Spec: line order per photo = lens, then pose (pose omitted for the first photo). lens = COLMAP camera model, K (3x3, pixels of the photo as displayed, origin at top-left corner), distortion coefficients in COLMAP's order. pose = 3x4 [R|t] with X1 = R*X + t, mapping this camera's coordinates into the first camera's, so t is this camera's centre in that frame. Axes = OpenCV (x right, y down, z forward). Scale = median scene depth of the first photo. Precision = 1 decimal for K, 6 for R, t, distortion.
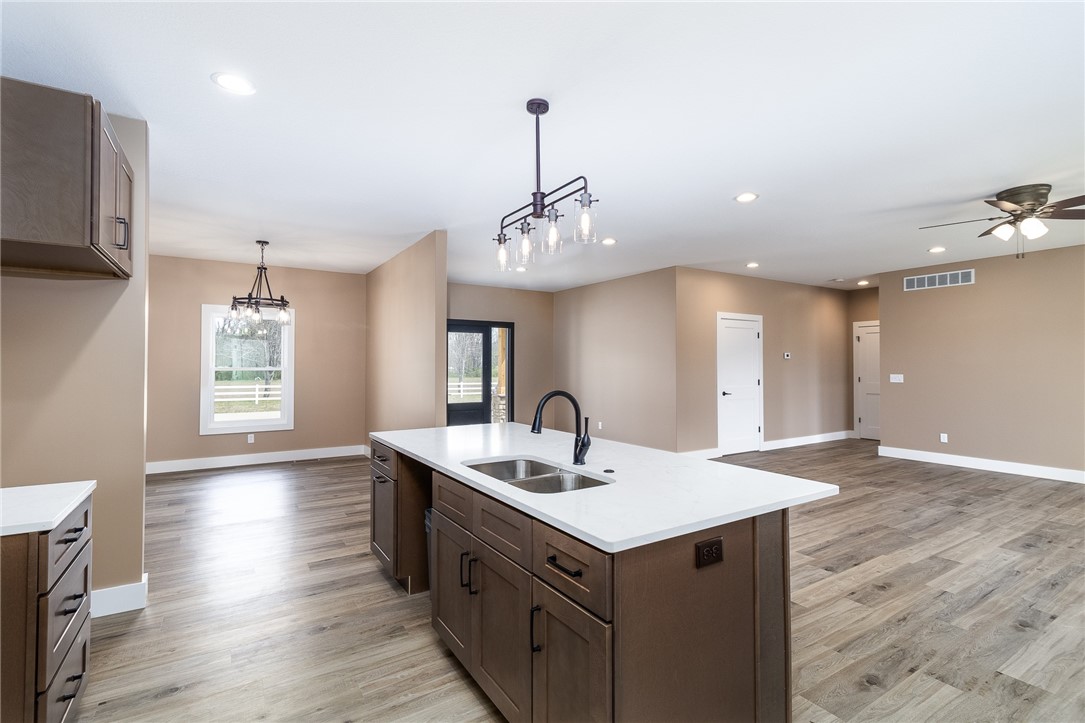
lens RADIAL K [[505.6, 0, 539.4], [0, 505.6, 358.8], [0, 0, 1]] dist [0.003999, -0.000539]
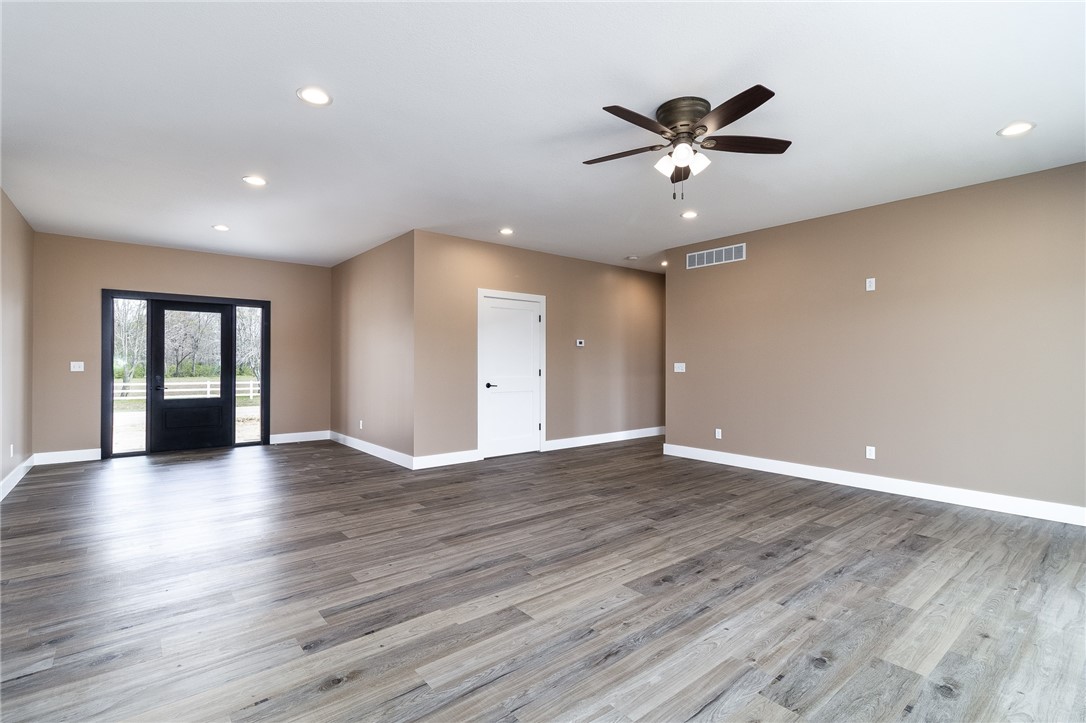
lens RADIAL K [[505.6, 0, 545.0], [0, 505.6, 363.6], [0, 0, 1]] dist [0.001366, -0.000472]
pose [[0.991487, 0.002597, 0.130181, 0.423172], [-0.004293, 0.999910, 0.012745, 0.025356], [-0.130136, -0.013196, 0.991408, 0.177290]]
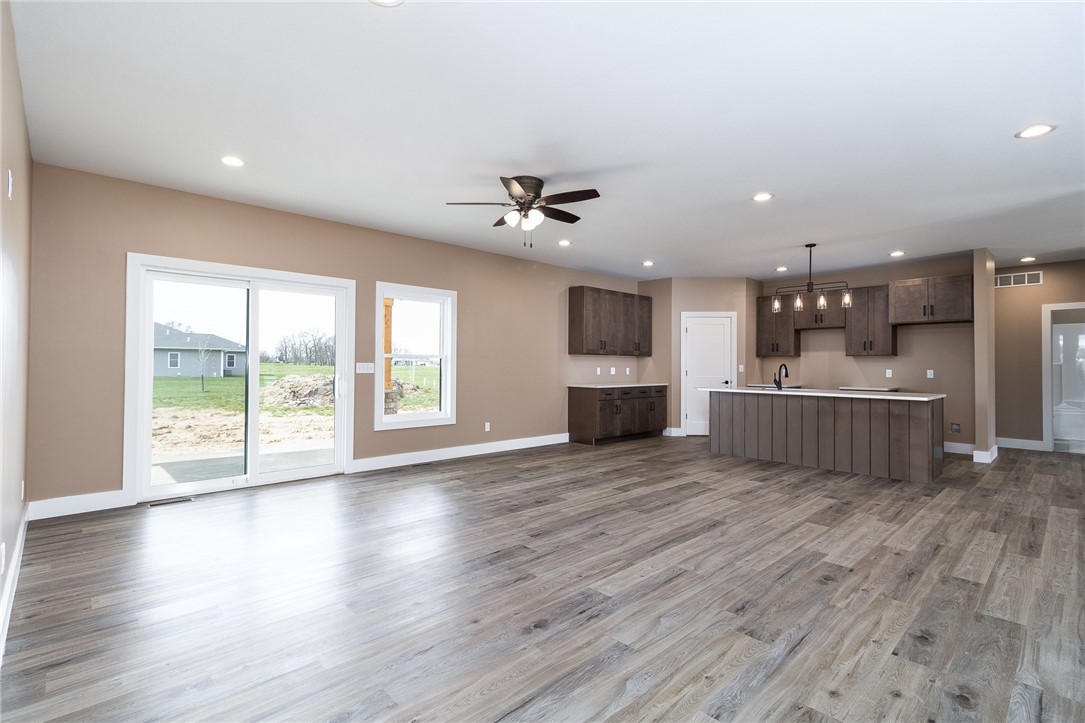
lens RADIAL K [[505.6, 0, 539.4], [0, 505.6, 358.8], [0, 0, 1]] dist [0.003999, -0.000539]
pose [[-0.981373, -0.008093, -0.191941, 0.731562], [-0.003396, 0.999687, -0.024787, 0.039855], [0.192082, -0.023674, -0.981093, 1.323181]]
